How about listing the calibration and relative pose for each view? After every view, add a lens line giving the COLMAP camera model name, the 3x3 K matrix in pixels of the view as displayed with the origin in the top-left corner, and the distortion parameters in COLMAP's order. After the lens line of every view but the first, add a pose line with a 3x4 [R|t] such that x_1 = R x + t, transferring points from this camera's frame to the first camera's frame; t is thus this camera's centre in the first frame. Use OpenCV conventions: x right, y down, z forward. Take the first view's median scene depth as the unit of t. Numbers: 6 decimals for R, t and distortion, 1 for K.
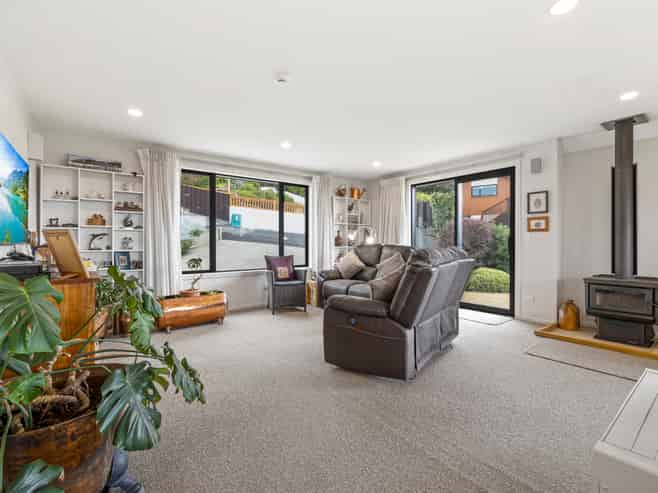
lens RADIAL K [[314.4, 0, 329.0], [0, 314.4, 246.5], [0, 0, 1]] dist [0.001619, 0.000106]
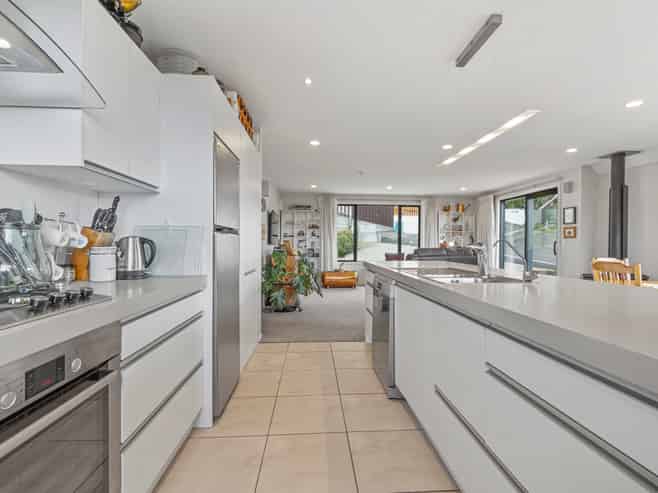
lens RADIAL K [[314.4, 0, 329.0], [0, 314.4, 246.5], [0, 0, 1]] dist [0.001619, 0.000106]
pose [[0.833119, 0.011955, -0.552964, 0.549384], [-0.016293, 0.999863, -0.002930, 0.006465], [0.552853, 0.011450, 0.833200, -0.613036]]
